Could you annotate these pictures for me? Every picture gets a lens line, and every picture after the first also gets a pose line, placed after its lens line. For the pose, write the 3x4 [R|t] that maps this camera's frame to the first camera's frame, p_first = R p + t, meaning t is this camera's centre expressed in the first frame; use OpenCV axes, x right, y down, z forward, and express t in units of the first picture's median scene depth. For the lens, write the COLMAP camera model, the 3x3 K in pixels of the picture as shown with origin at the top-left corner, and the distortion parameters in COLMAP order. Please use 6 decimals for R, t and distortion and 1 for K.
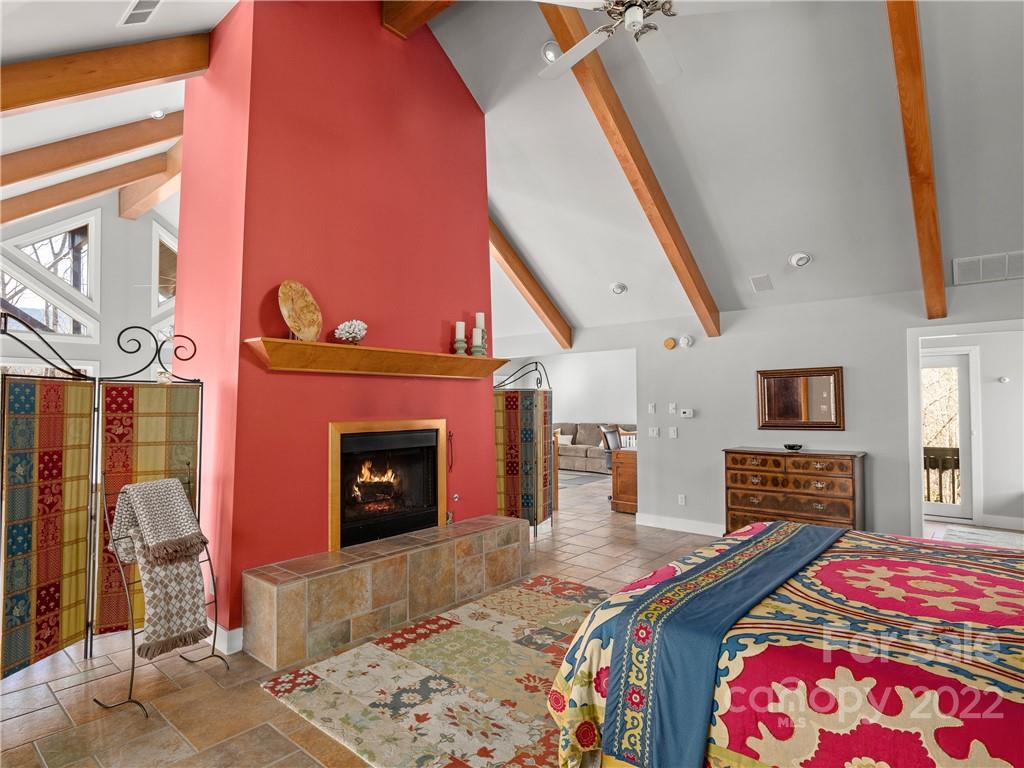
lens RADIAL K [[570.5, 0, 511.6], [0, 570.5, 387.7], [0, 0, 1]] dist [-0.003581, -0.001609]
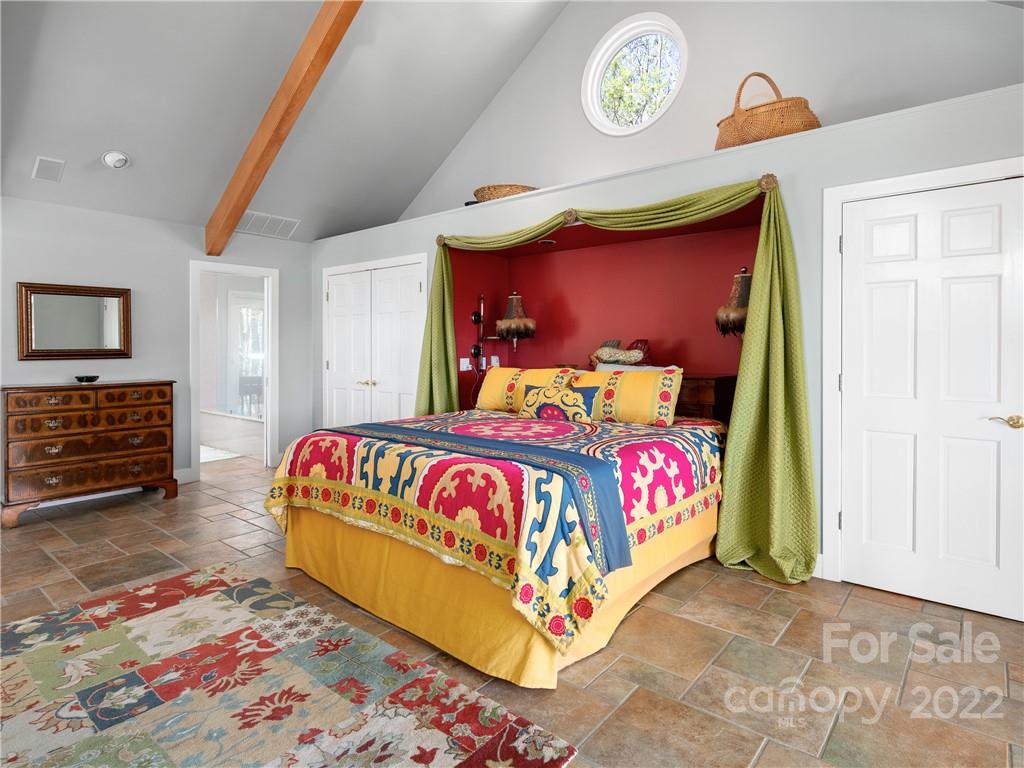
lens RADIAL K [[570.5, 0, 500.8], [0, 570.5, 342.6], [0, 0, 1]] dist [-0.003581, -0.001609]
pose [[-0.023832, 0.015751, 0.999592, -0.372182], [-0.027932, 0.999475, -0.016415, 0.049778], [-0.999326, -0.028312, -0.023380, 0.431585]]
